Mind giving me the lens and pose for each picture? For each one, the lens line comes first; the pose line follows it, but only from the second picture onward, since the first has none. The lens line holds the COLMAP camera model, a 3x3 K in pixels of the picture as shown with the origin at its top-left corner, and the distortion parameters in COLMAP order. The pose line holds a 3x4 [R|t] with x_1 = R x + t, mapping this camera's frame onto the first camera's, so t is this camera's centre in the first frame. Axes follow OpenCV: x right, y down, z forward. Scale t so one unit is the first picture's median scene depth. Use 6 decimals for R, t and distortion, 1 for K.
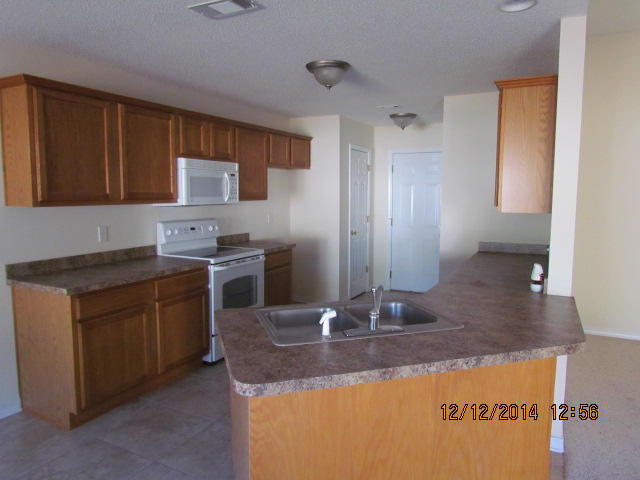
lens RADIAL K [[445.3, 0, 318.5], [0, 445.3, 236.3], [0, 0, 1]] dist [0.005240, 0.000890]
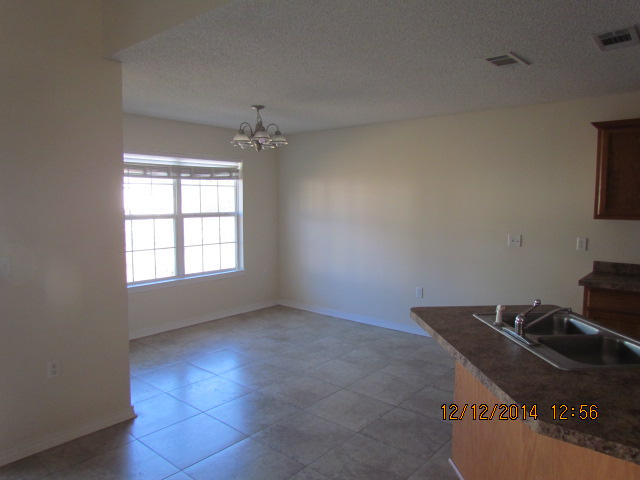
lens RADIAL K [[445.3, 0, 319.3], [0, 445.3, 241.4], [0, 0, 1]] dist [0.005240, 0.000890]
pose [[-0.252548, 0.065630, -0.965356, 0.886593], [-0.101226, 0.990430, 0.093817, -0.042075], [0.962275, 0.121412, -0.243488, 0.545849]]
